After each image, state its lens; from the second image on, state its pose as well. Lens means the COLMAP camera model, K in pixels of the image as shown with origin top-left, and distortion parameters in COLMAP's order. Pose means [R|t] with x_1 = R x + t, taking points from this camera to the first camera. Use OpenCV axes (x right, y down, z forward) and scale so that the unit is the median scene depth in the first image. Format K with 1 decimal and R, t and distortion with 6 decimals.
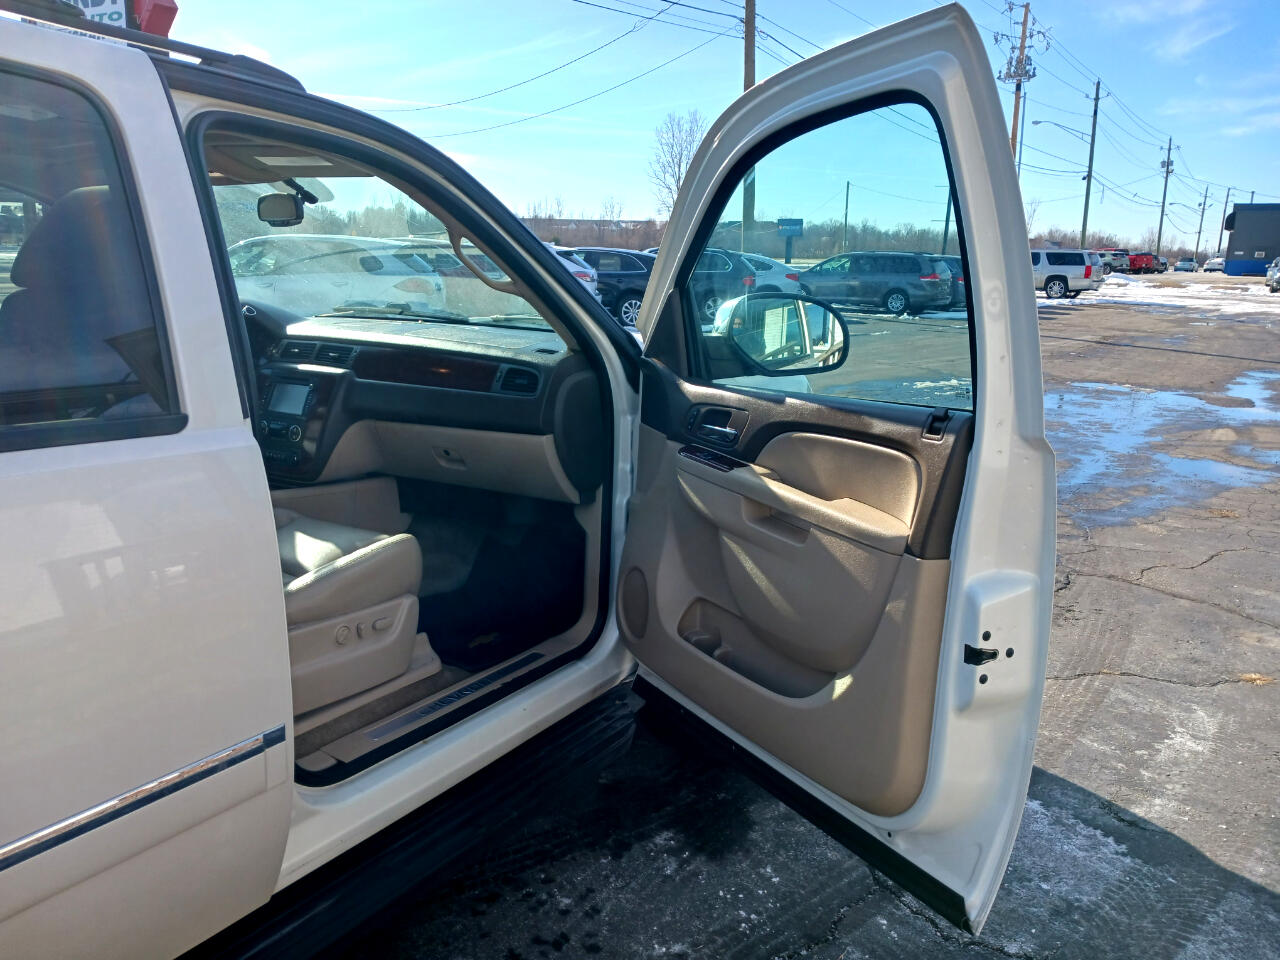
lens RADIAL K [[1005.6, 0, 642.5], [0, 1005.6, 480.5], [0, 0, 1]] dist [0.001711, 0.005198]
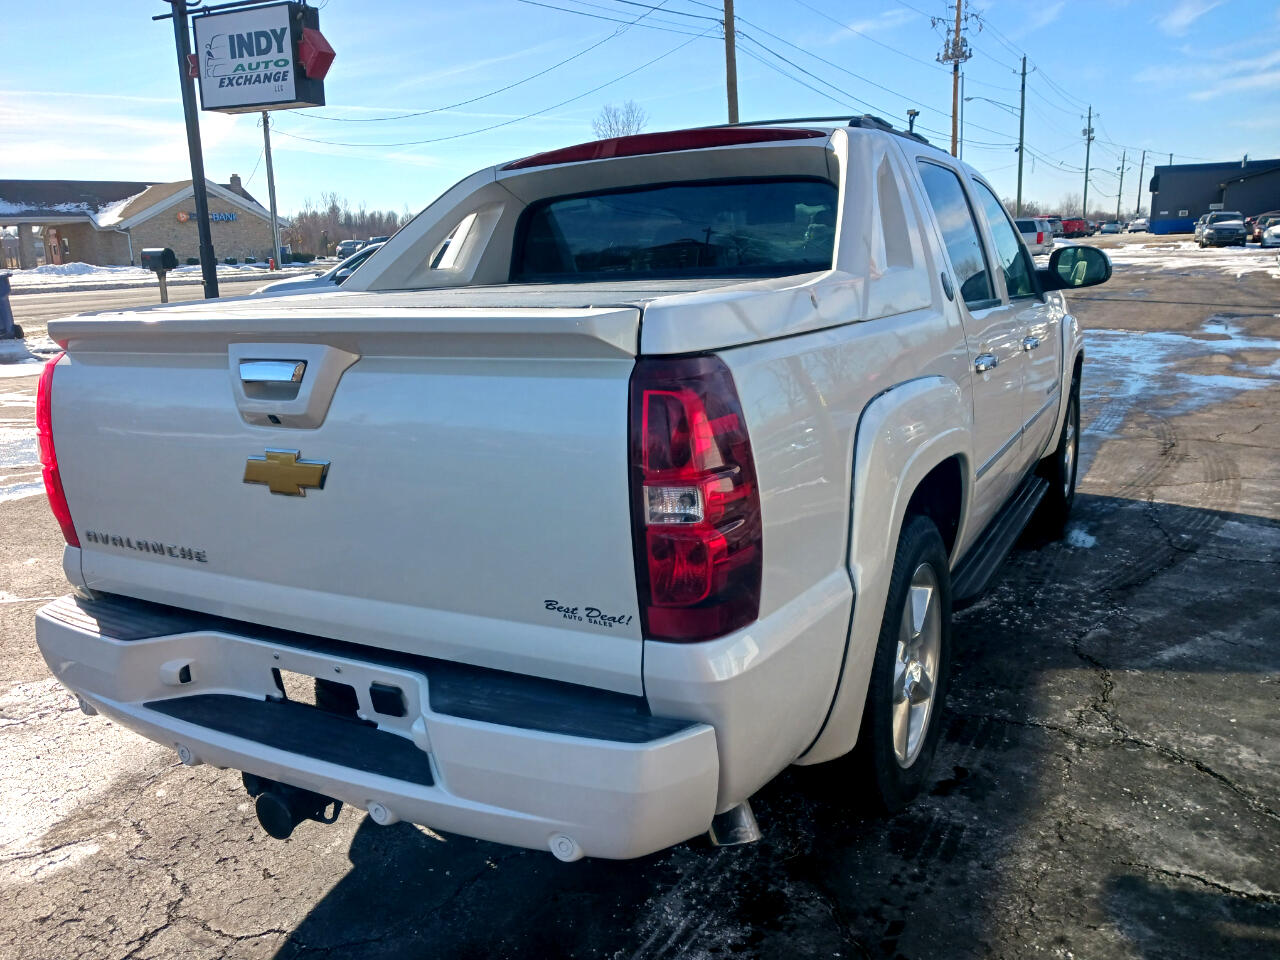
lens RADIAL K [[1005.6, 0, 629.1], [0, 1005.6, 479.1], [0, 0, 1]] dist [0.001711, 0.005198]
pose [[0.996817, -0.064726, 0.046549, -0.130185], [0.064331, 0.997879, 0.009945, 0.025592], [-0.047094, -0.006918, 0.998866, -0.127506]]
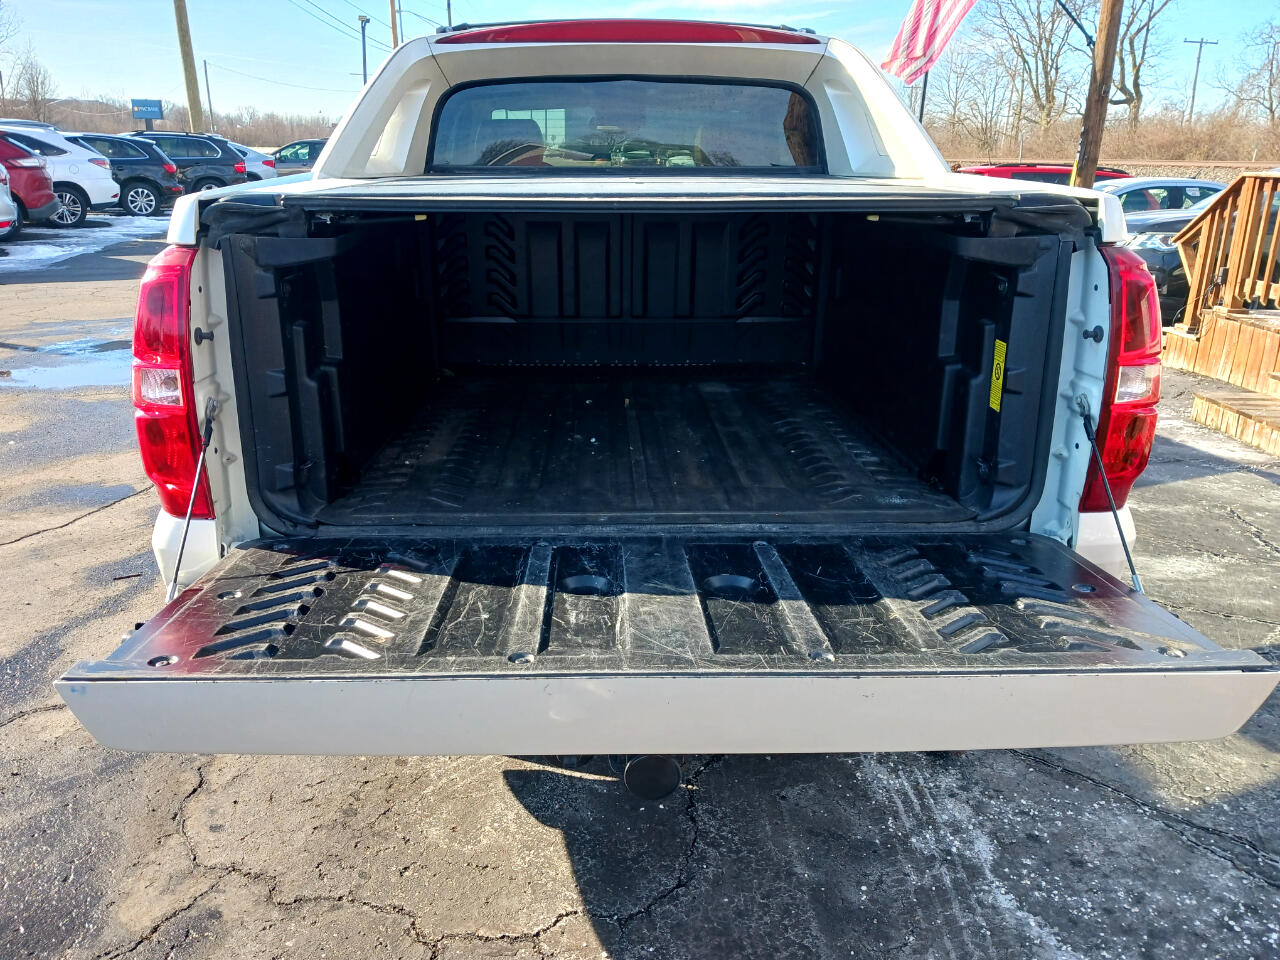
lens RADIAL K [[992.5, 0, 623.0], [0, 992.5, 476.2], [0, 0, 1]] dist [0.024380, -0.022965]
pose [[0.824846, -0.179564, 0.536085, -0.220930], [0.122329, 0.982444, 0.140851, 0.017735], [-0.551965, -0.050602, 0.832331, -0.090774]]
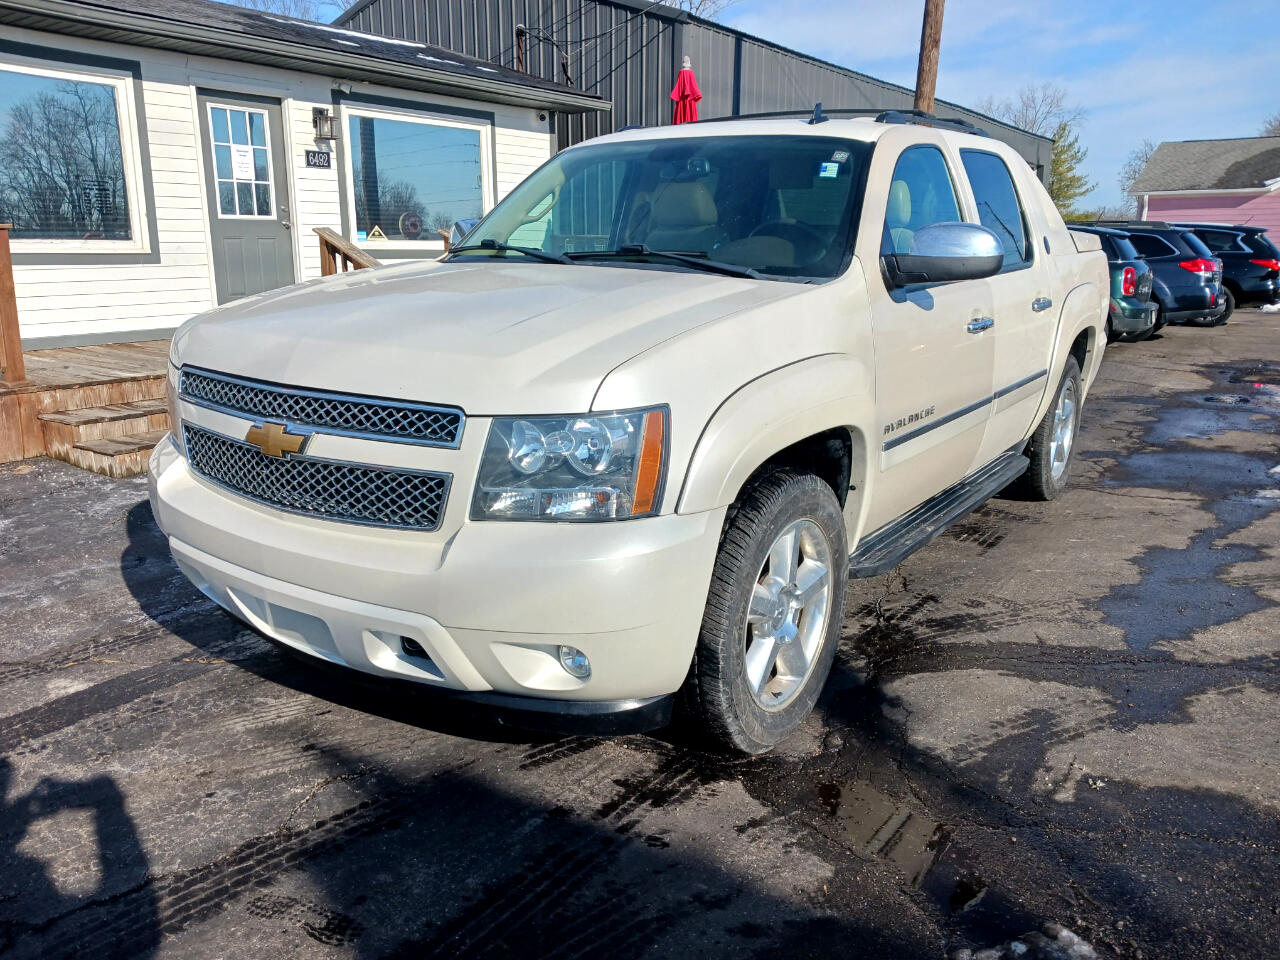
lens RADIAL K [[1024.4, 0, 605.3], [0, 1024.4, 478.1], [0, 0, 1]] dist [0.005212, 0.010452]
pose [[-0.998342, -0.035647, 0.045192, -0.049065], [-0.012518, 0.900813, 0.434026, -0.077224], [-0.056182, 0.432741, -0.899766, 0.381489]]
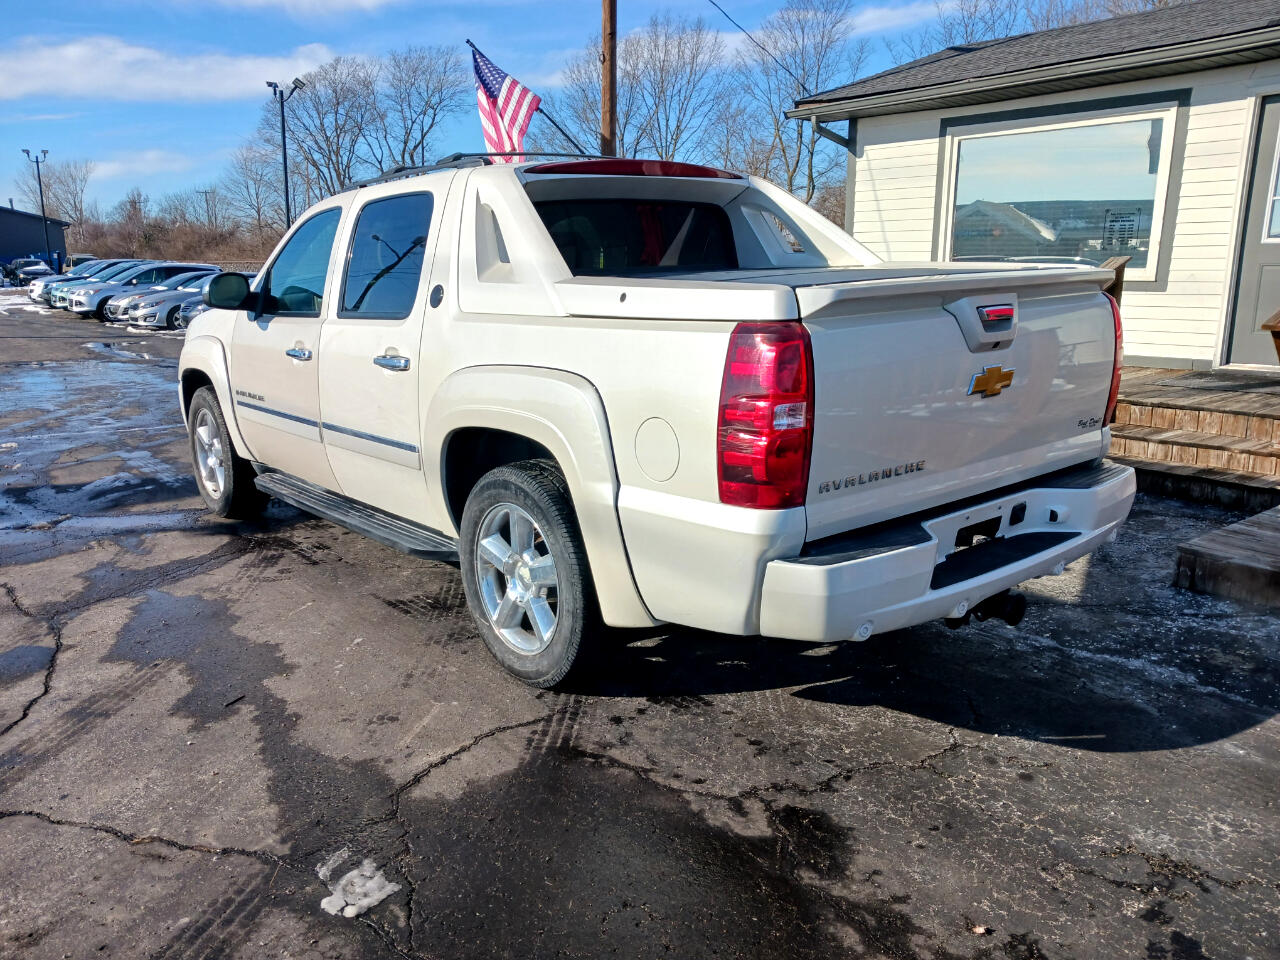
lens RADIAL K [[992.5, 0, 617.0], [0, 992.5, 483.0], [0, 0, 1]] dist [0.024380, -0.022965]
pose [[0.319090, -0.231488, 0.919019, -0.346225], [0.222839, 0.960850, 0.164653, -0.002351], [-0.921154, 0.152254, 0.358182, -0.009992]]
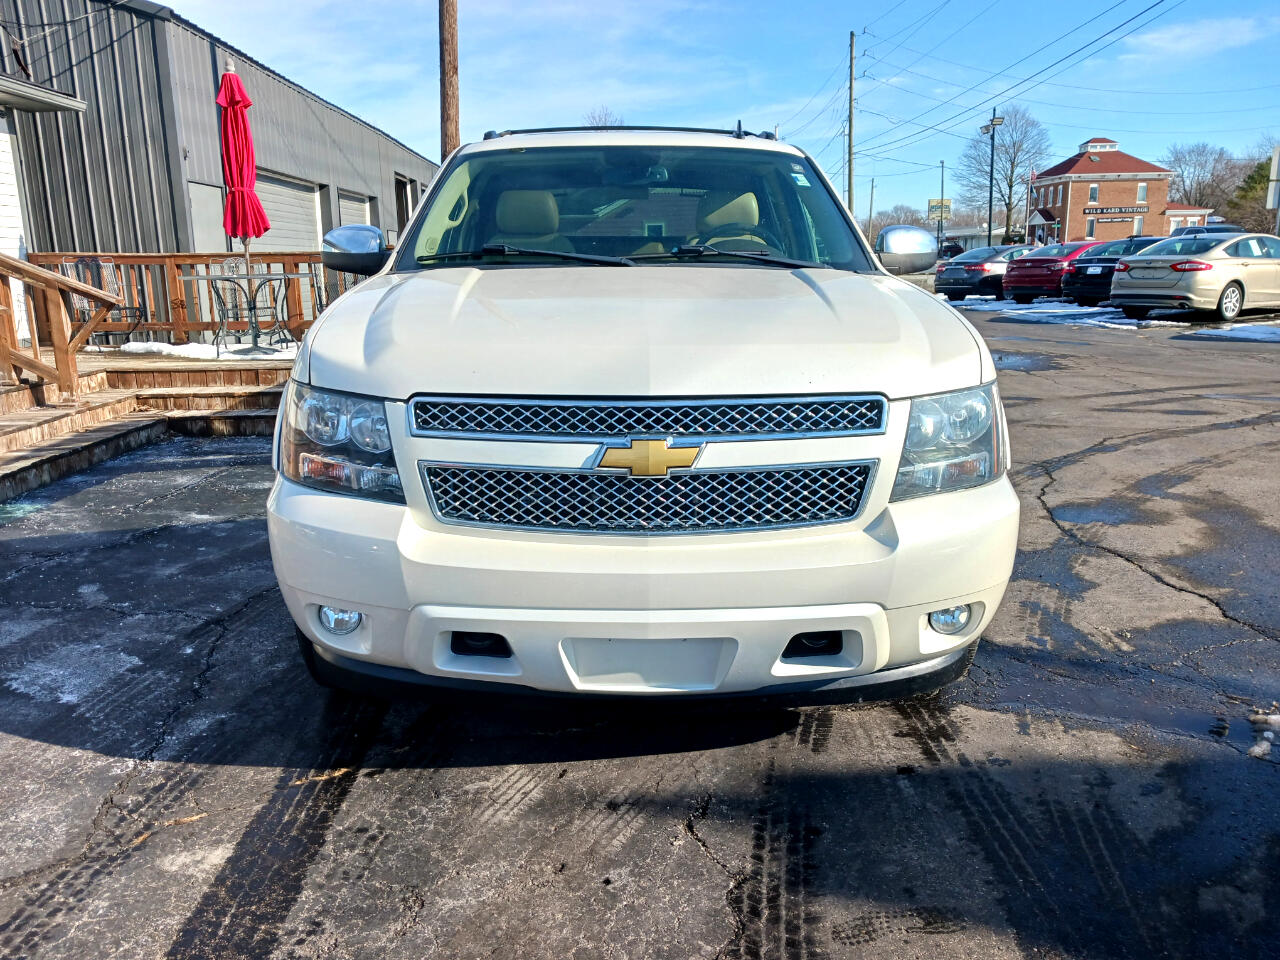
lens RADIAL K [[1024.4, 0, 631.6], [0, 1024.4, 472.6], [0, 0, 1]] dist [0.005212, 0.010452]
pose [[-0.833147, 0.106380, -0.542725, 0.077535], [-0.121819, 0.921925, 0.367714, -0.064406], [0.539469, 0.372474, -0.755140, 0.348962]]
